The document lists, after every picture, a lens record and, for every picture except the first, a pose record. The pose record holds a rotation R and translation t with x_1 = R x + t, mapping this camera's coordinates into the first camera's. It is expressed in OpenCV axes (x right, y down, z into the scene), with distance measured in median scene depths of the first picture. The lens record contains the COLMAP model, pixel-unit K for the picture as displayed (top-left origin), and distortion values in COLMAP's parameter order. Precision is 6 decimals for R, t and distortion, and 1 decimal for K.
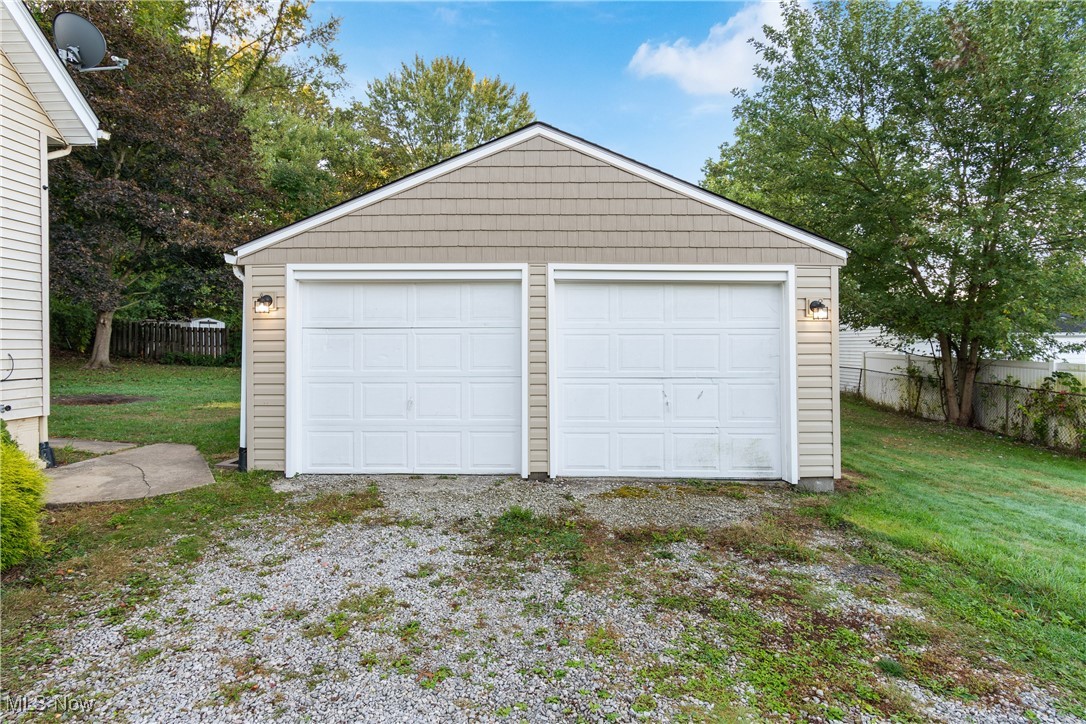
lens RADIAL K [[597.1, 0, 543.0], [0, 597.1, 357.6], [0, 0, 1]] dist [-0.002856, -0.000349]
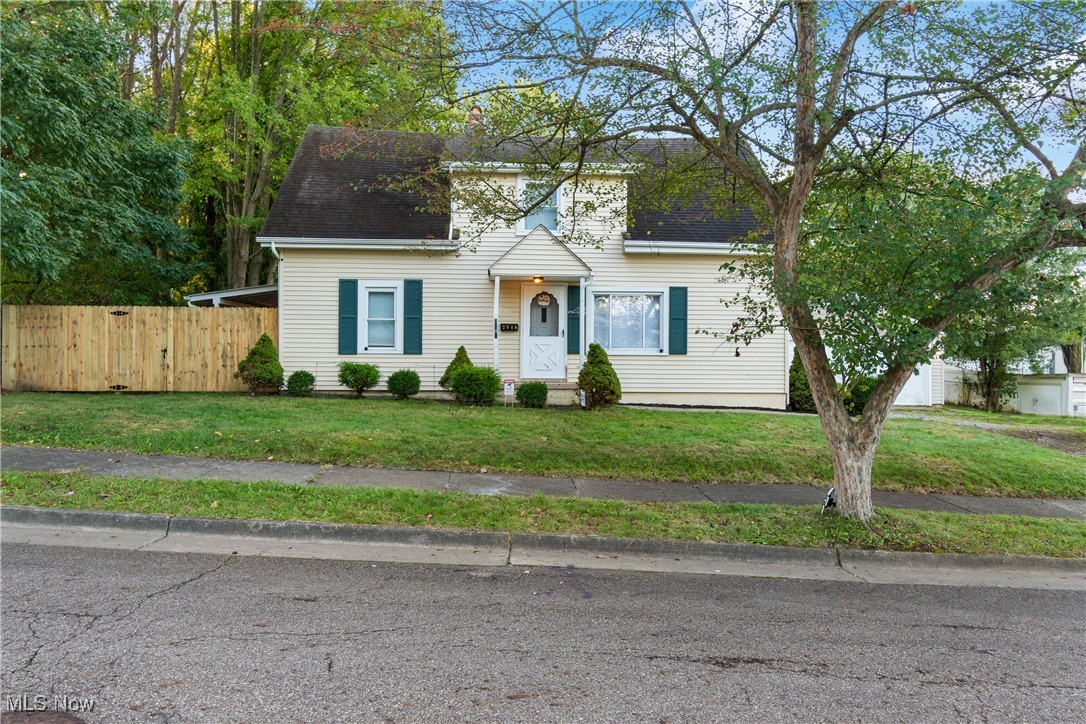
lens RADIAL K [[801.7, 0, 545.0], [0, 801.7, 361.8], [0, 0, 1]] dist [-0.000120, -0.008050]
pose [[0.997172, 0.009557, 0.074548, -0.751638], [-0.007436, 0.999561, -0.028682, 0.046546], [-0.074789, 0.028047, 0.996805, -1.196710]]
